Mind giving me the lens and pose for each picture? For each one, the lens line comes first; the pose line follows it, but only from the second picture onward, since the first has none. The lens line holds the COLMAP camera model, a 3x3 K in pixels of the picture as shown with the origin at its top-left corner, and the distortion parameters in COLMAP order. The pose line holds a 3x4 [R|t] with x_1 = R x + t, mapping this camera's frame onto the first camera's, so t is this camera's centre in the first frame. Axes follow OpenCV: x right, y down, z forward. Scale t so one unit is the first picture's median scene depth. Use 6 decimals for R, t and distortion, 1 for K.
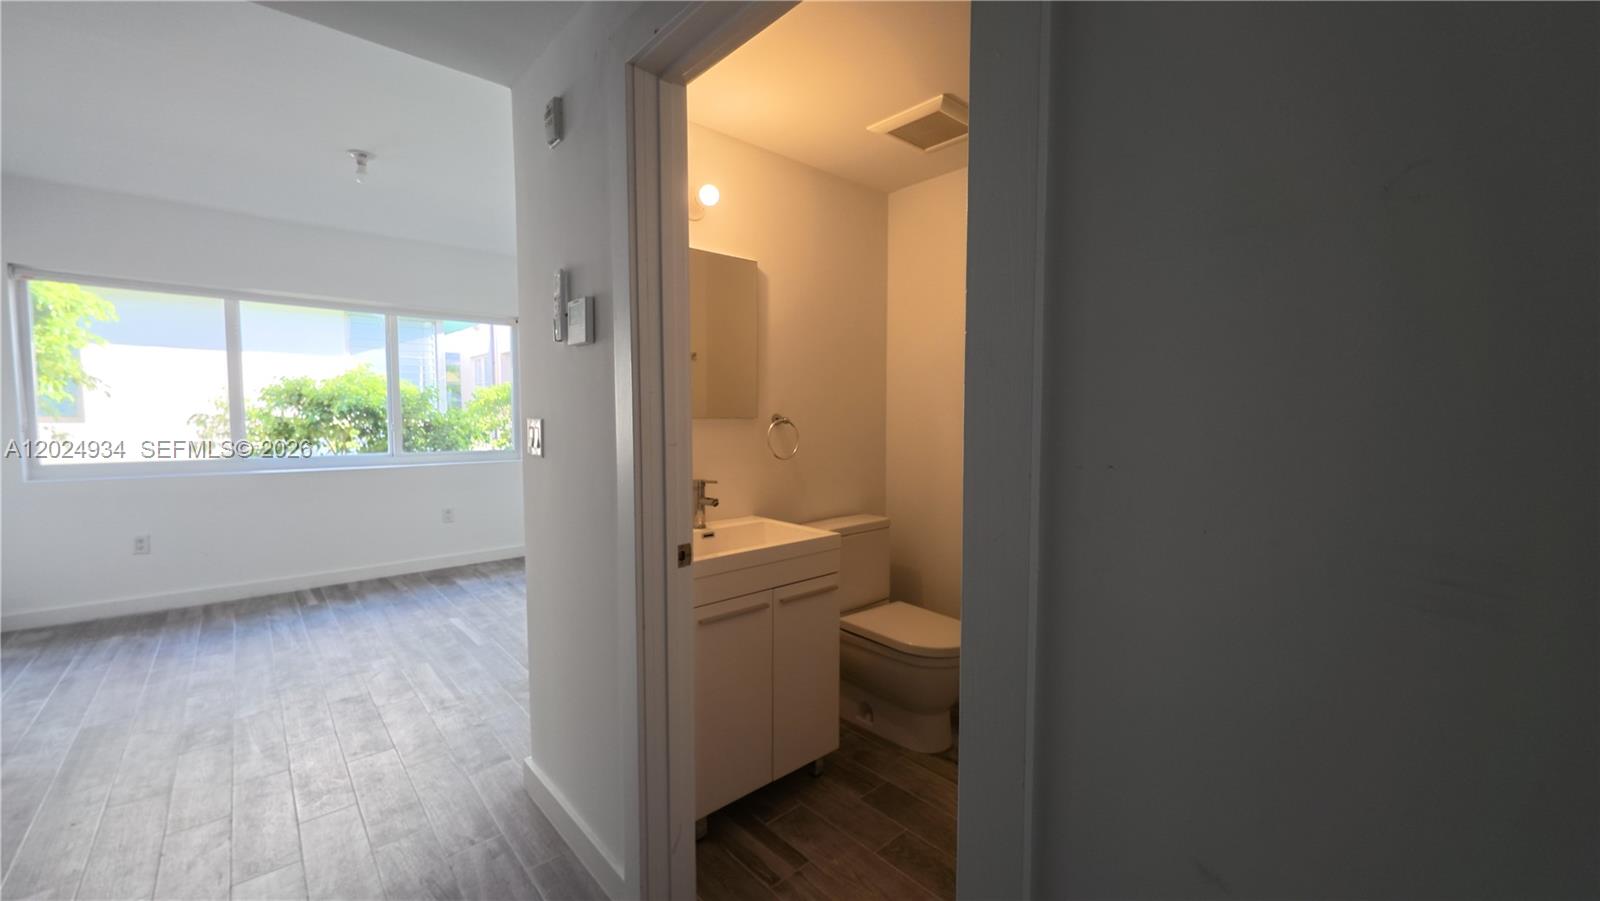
lens RADIAL K [[620.7, 0, 805.0], [0, 620.7, 450.2], [0, 0, 1]] dist [0.001618, -0.000367]
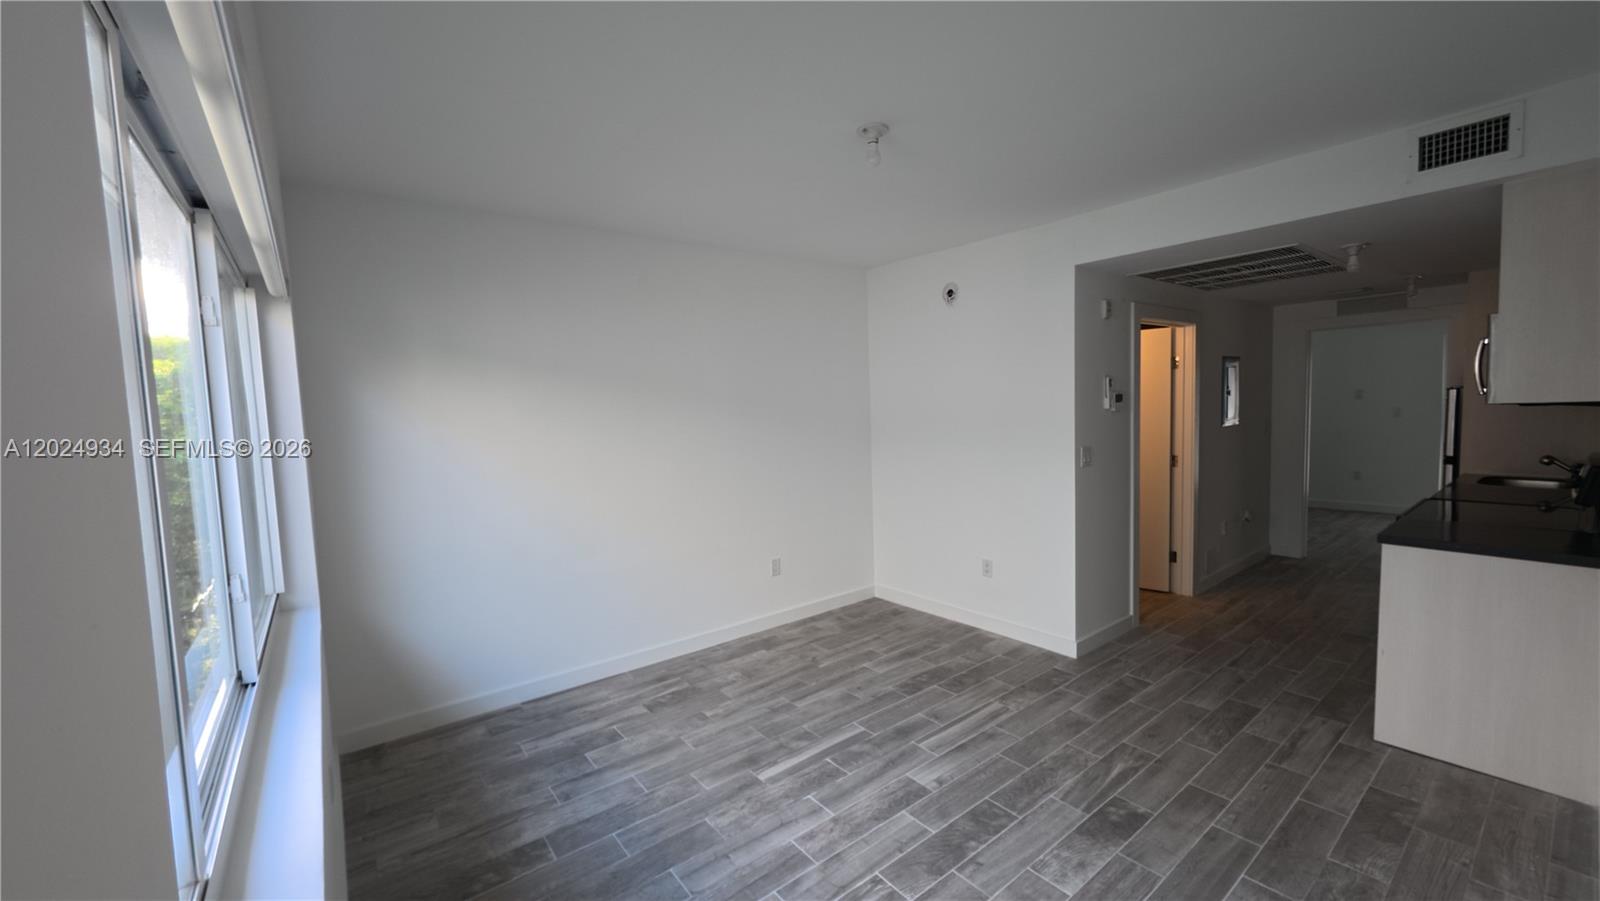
lens RADIAL K [[620.7, 0, 799.8], [0, 620.7, 451.4], [0, 0, 1]] dist [0.001618, -0.000367]
pose [[0.080151, -0.078214, 0.993709, -1.265951], [0.092108, 0.993233, 0.070747, -0.135300], [-0.992518, 0.085858, 0.086813, 0.903342]]
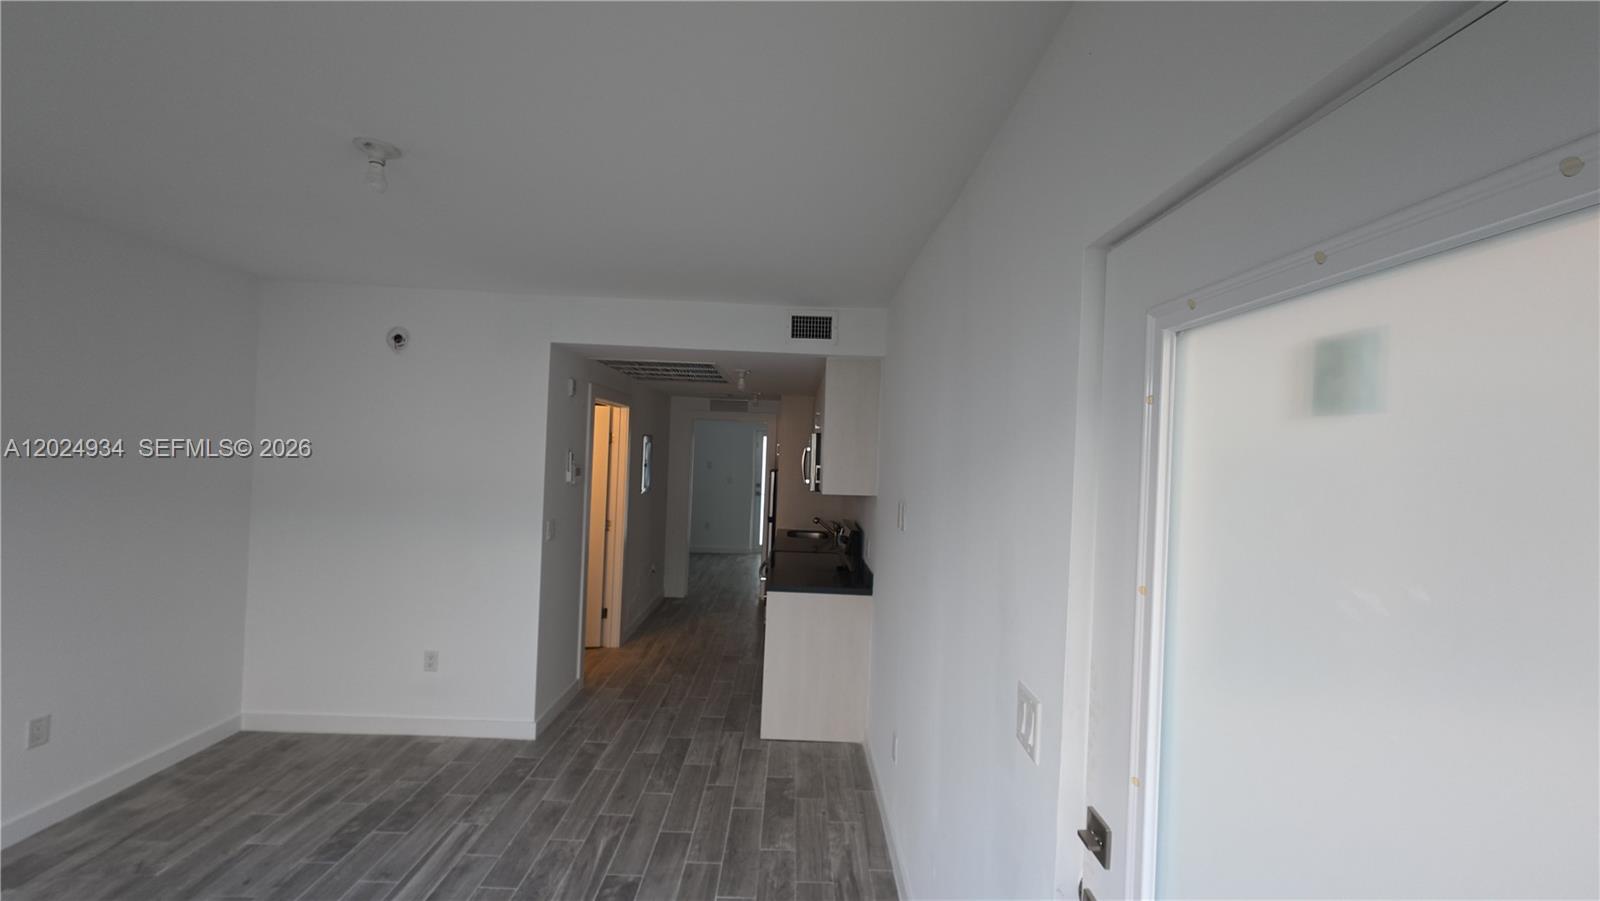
lens RADIAL K [[620.7, 0, 799.5], [0, 620.7, 450.2], [0, 0, 1]] dist [0.001618, -0.000367]
pose [[-0.741550, -0.027809, 0.670321, -1.207394], [-0.002677, 0.999255, 0.038494, -0.183072], [-0.670892, 0.026751, -0.741072, 1.007164]]
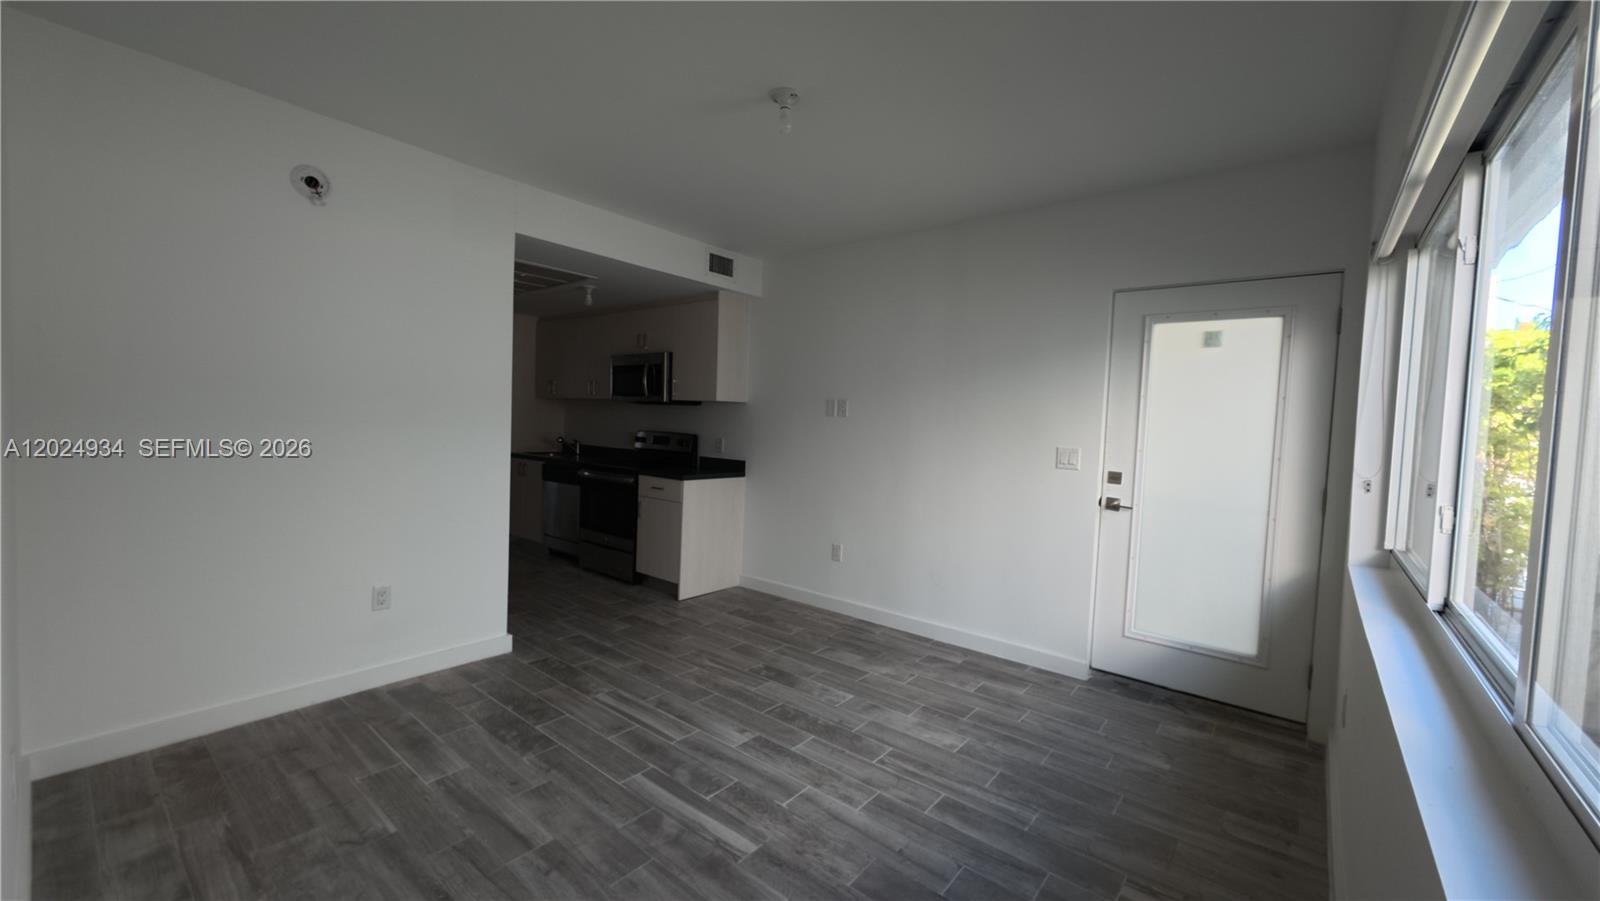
lens RADIAL K [[620.7, 0, 799.4], [0, 620.7, 450.4], [0, 0, 1]] dist [0.001618, -0.000367]
pose [[-0.988804, -0.031085, -0.145944, -0.543475], [-0.046654, 0.993430, 0.104497, -0.111815], [0.141737, 0.110136, -0.983759, 1.529106]]
